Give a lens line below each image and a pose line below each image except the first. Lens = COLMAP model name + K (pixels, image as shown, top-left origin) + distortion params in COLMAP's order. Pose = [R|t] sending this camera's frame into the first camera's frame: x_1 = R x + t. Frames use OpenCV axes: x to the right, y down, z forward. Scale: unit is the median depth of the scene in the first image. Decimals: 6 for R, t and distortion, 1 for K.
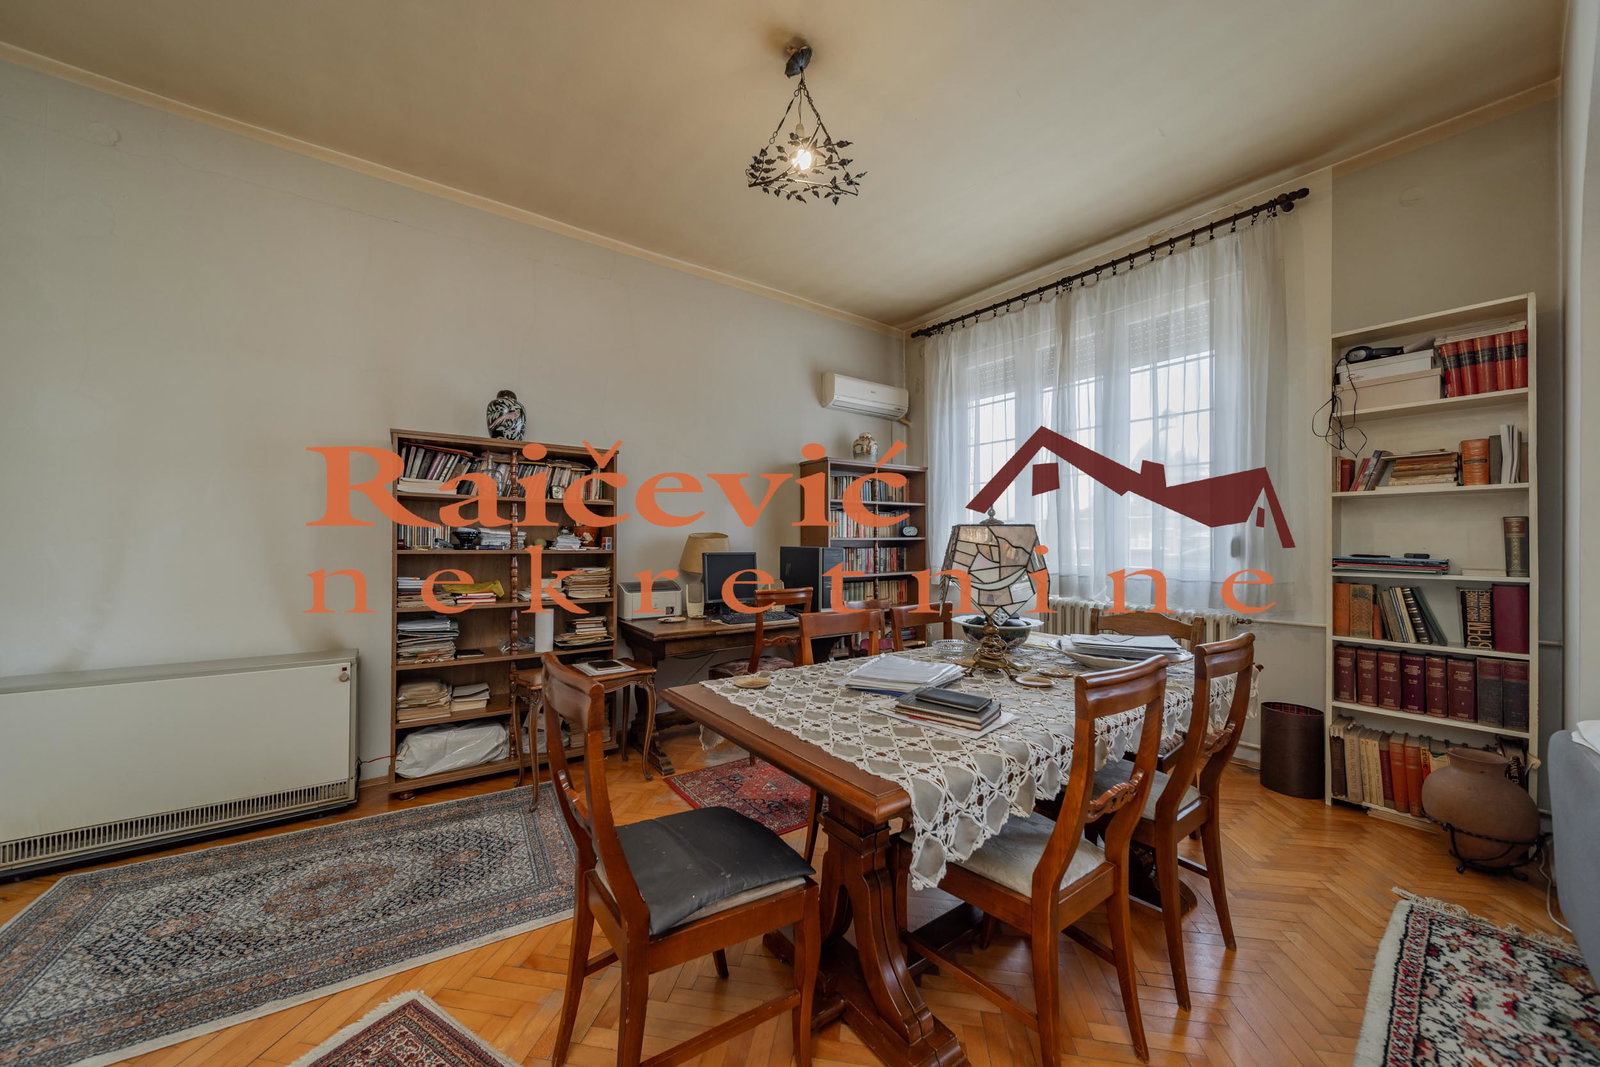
lens RADIAL K [[565.7, 0, 793.1], [0, 565.7, 541.1], [0, 0, 1]] dist [-0.000901, 0.001758]
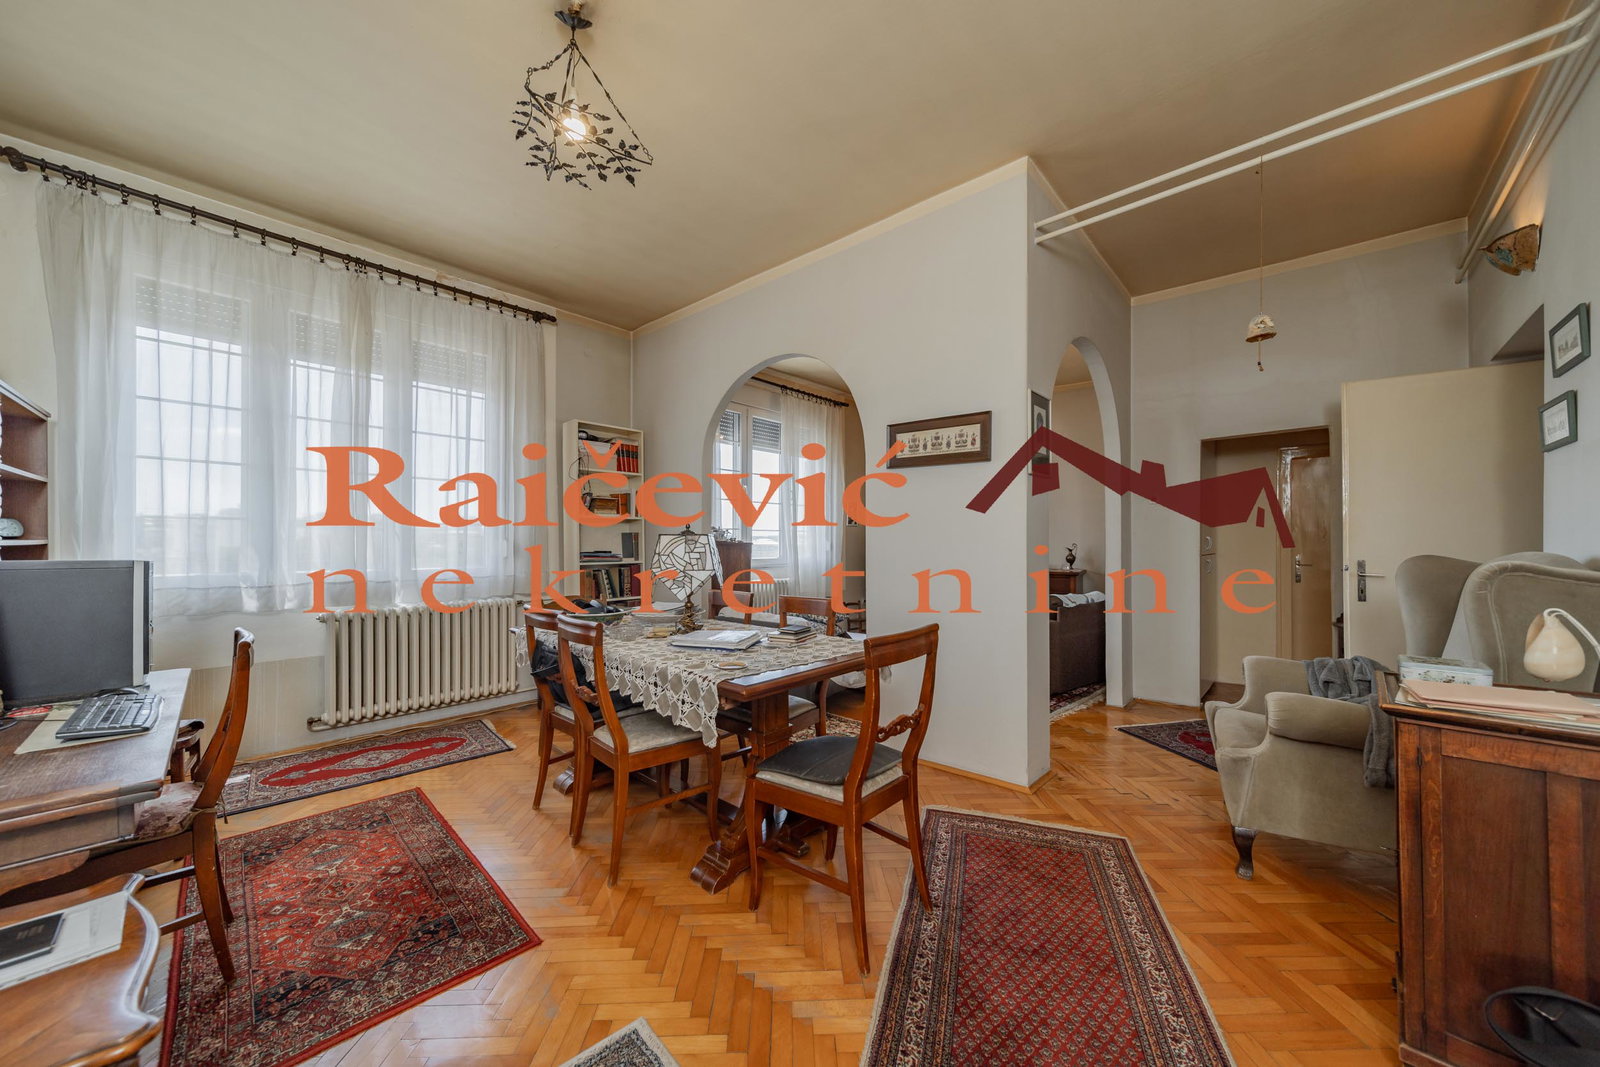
lens RADIAL K [[565.7, 0, 793.1], [0, 565.7, 541.1], [0, 0, 1]] dist [-0.000901, 0.001758]
pose [[-0.183215, 0.007536, 0.983044, -0.725423], [0.005601, 0.999962, -0.006622, 0.005839], [-0.983057, 0.004293, -0.183251, 0.628352]]
